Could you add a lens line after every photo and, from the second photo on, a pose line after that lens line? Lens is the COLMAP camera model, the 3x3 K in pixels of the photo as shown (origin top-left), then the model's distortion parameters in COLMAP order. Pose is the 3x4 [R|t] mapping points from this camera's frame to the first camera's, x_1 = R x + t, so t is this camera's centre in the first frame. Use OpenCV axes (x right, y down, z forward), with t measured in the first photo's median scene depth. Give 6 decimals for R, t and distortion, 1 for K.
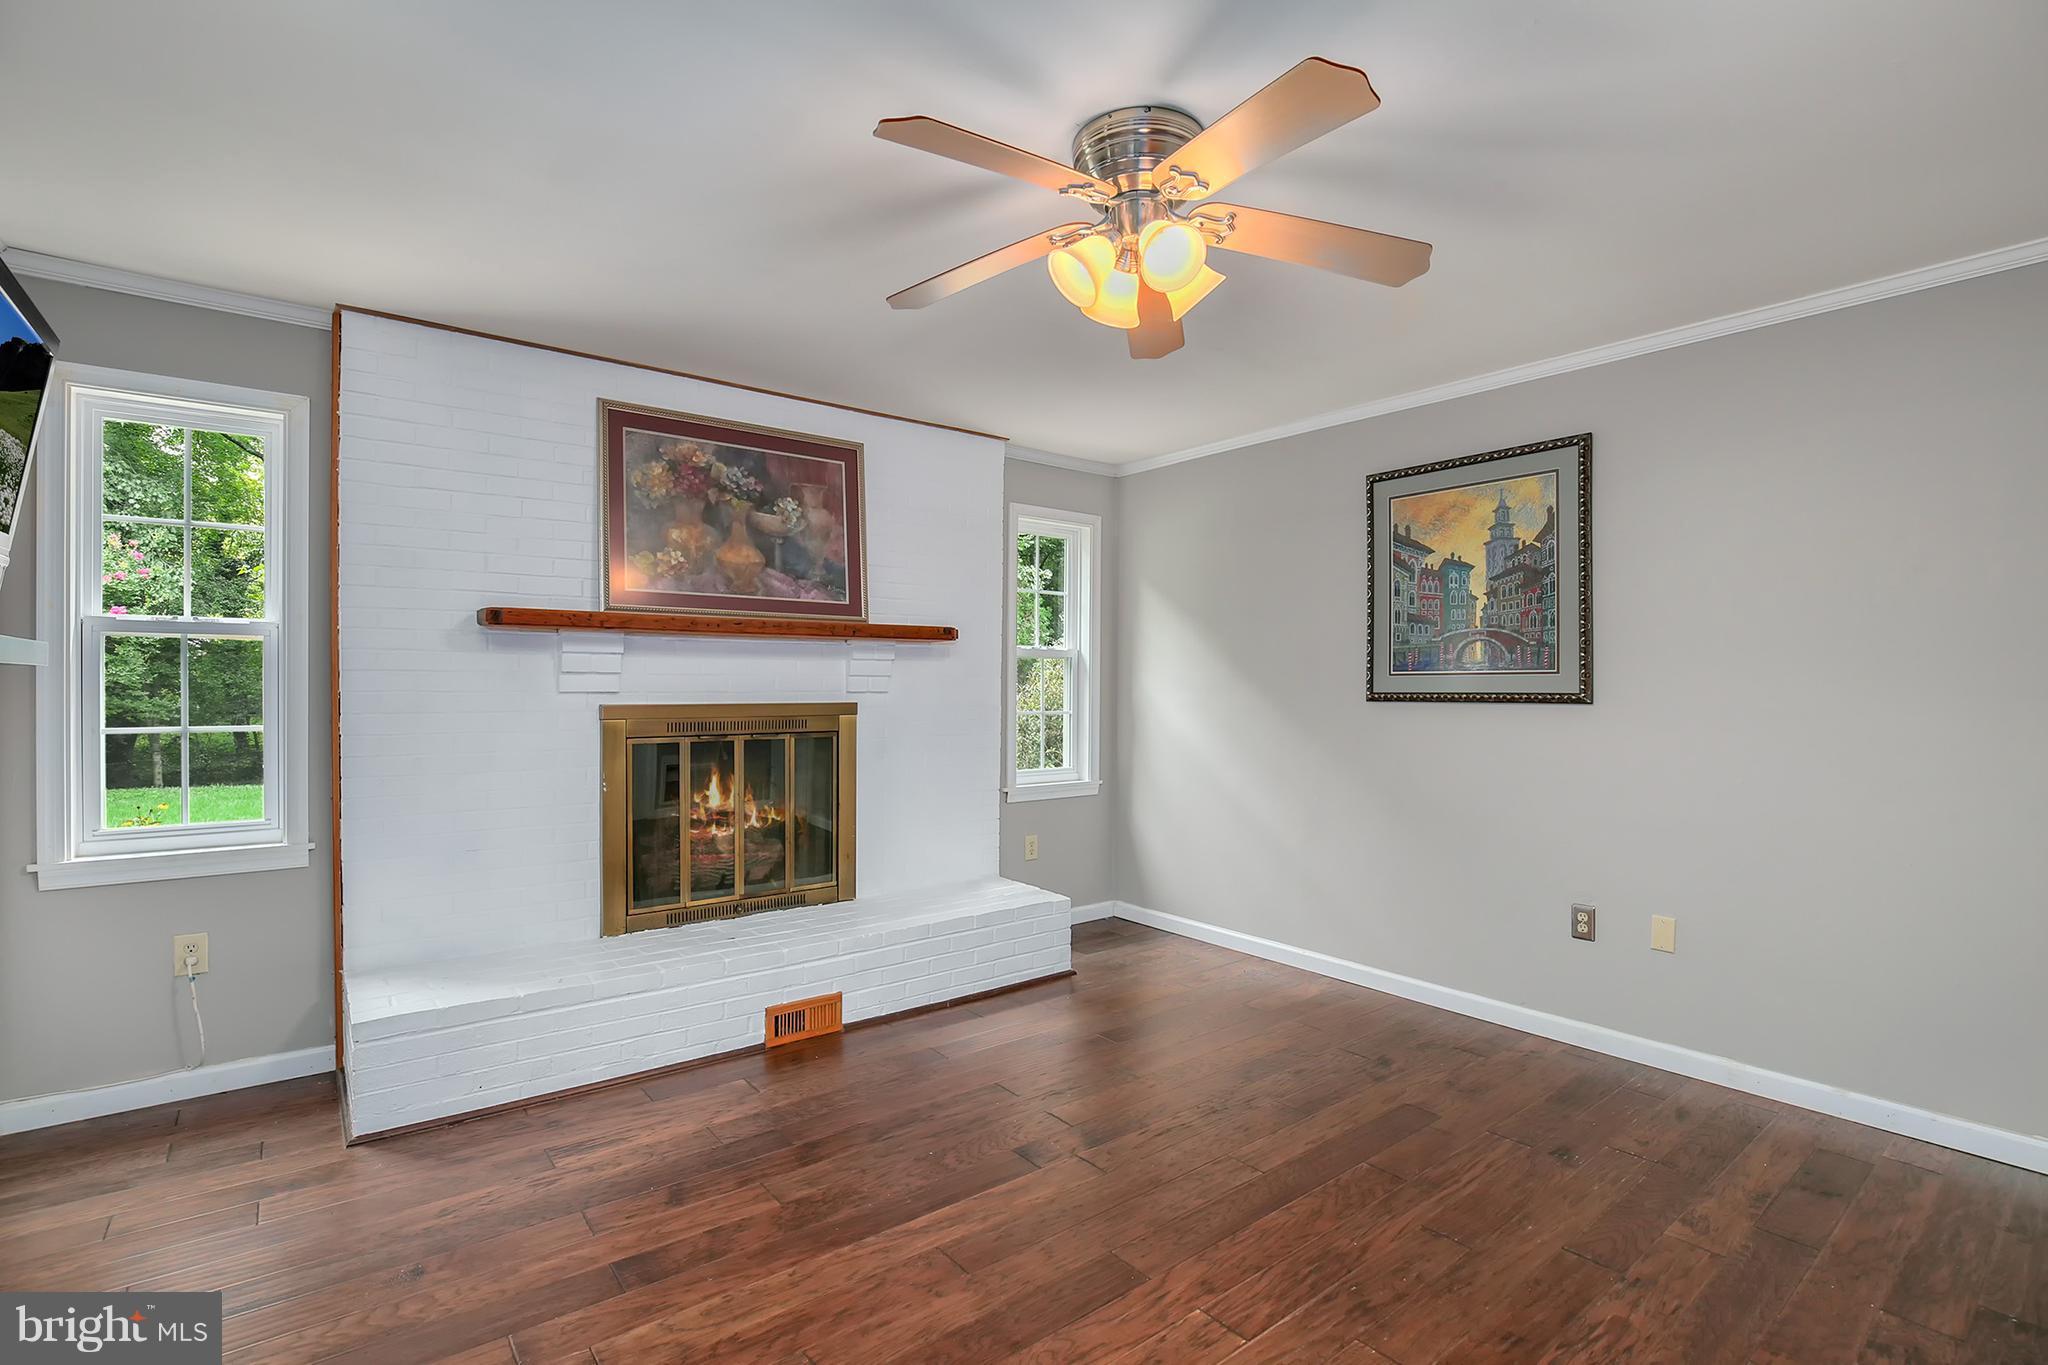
lens RADIAL K [[950.1, 0, 1023.8], [0, 950.1, 688.9], [0, 0, 1]] dist [-0.028184, 0.000405]
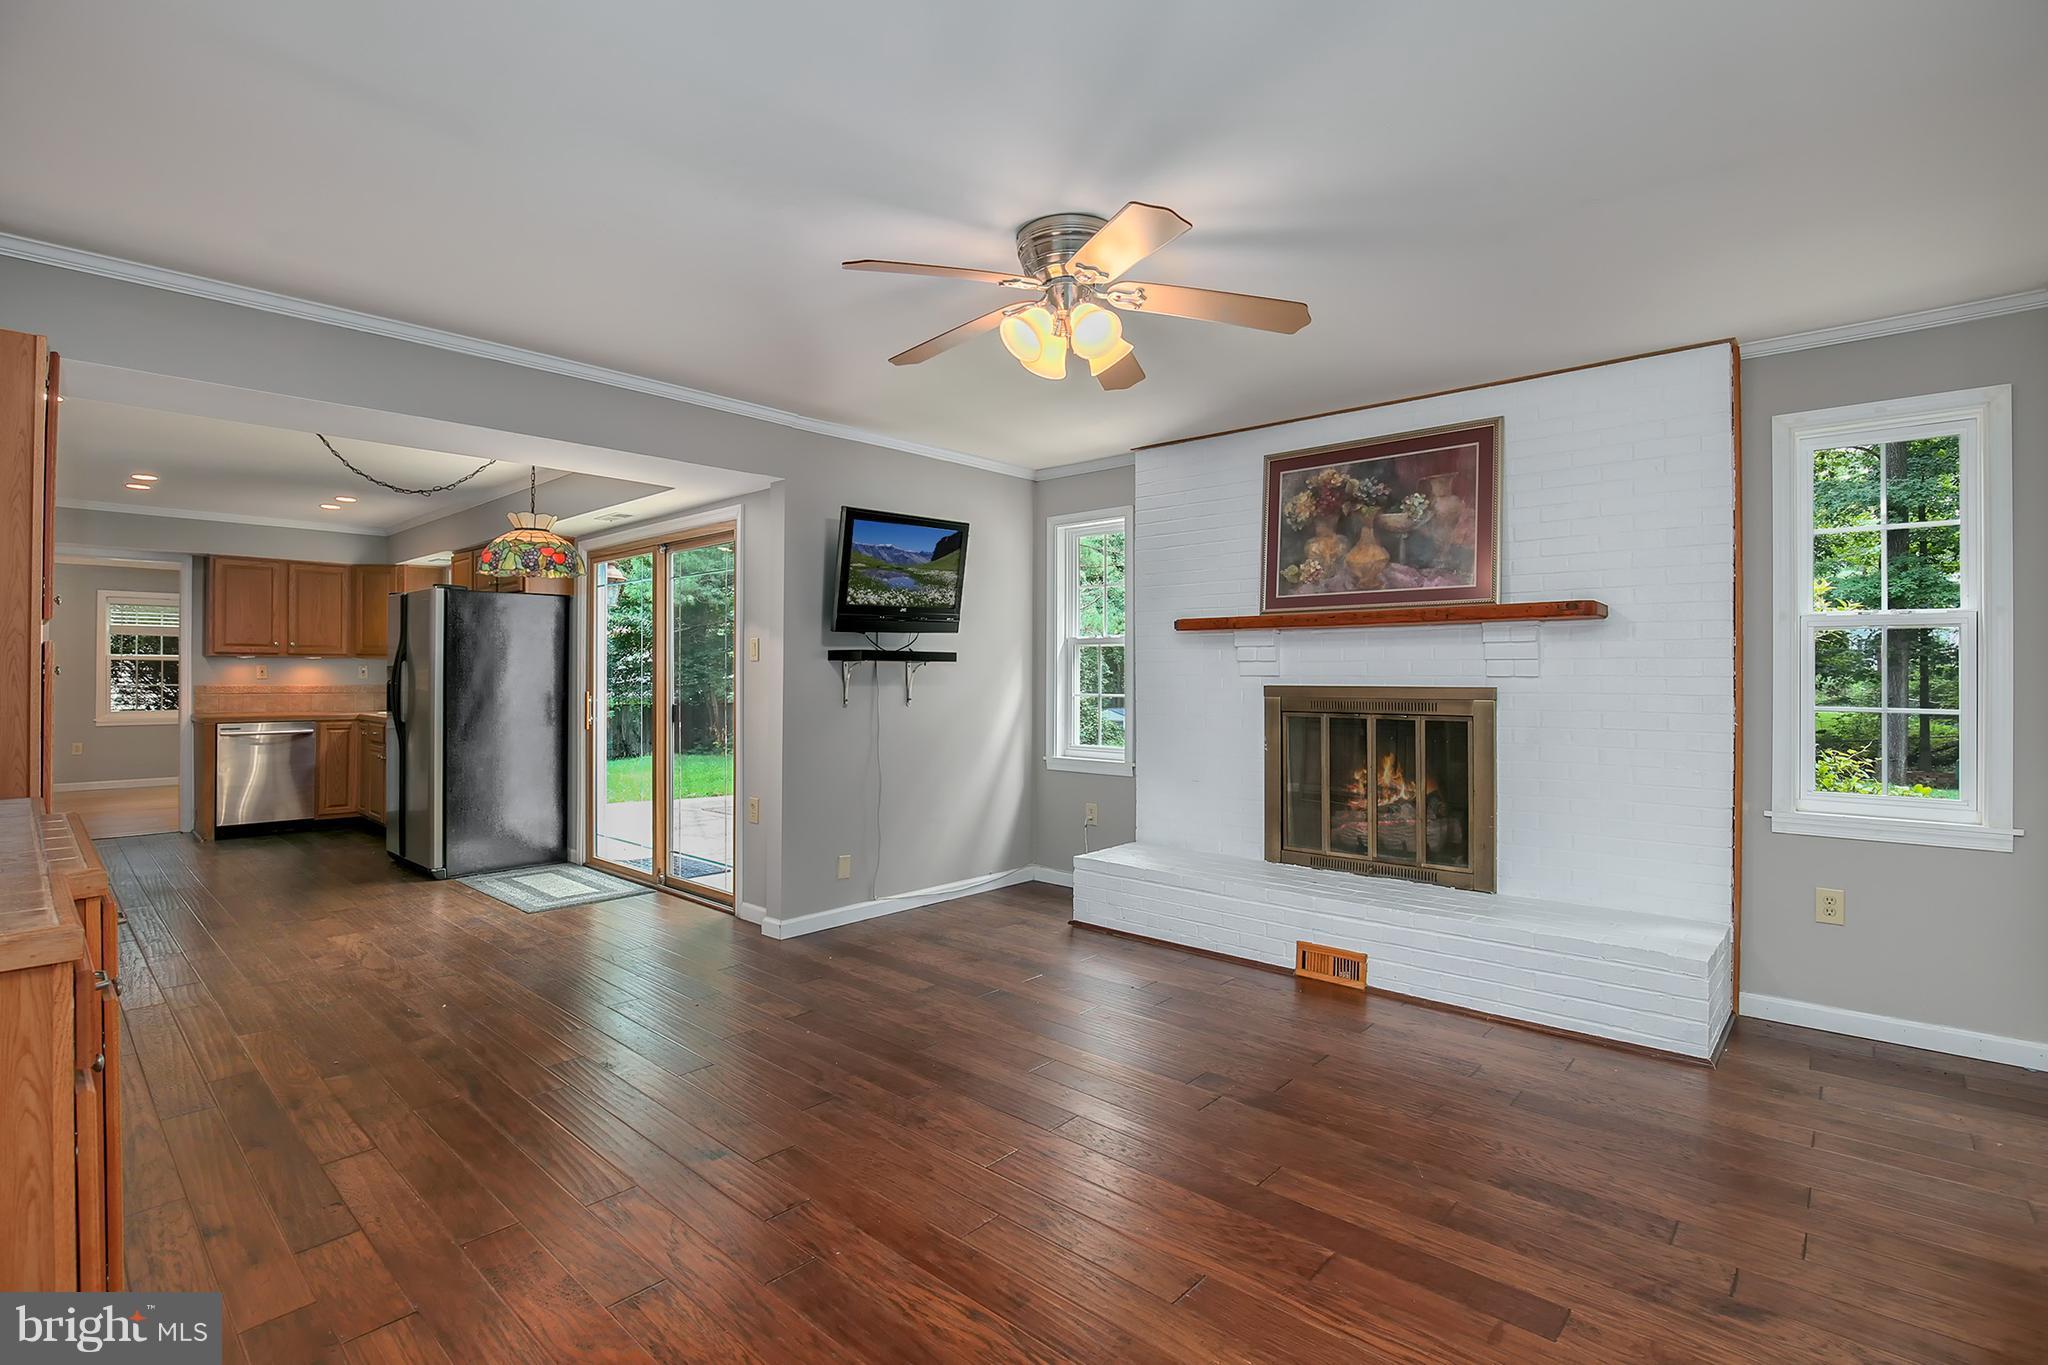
lens RADIAL K [[953.5, 0, 1011.3], [0, 953.5, 661.6], [0, 0, 1]] dist [-0.020395, 0.000197]
pose [[0.160847, -0.016776, -0.986837, 0.756327], [-0.005949, 0.999821, -0.017967, 0.009106], [0.986961, 0.008761, 0.160719, 0.397724]]
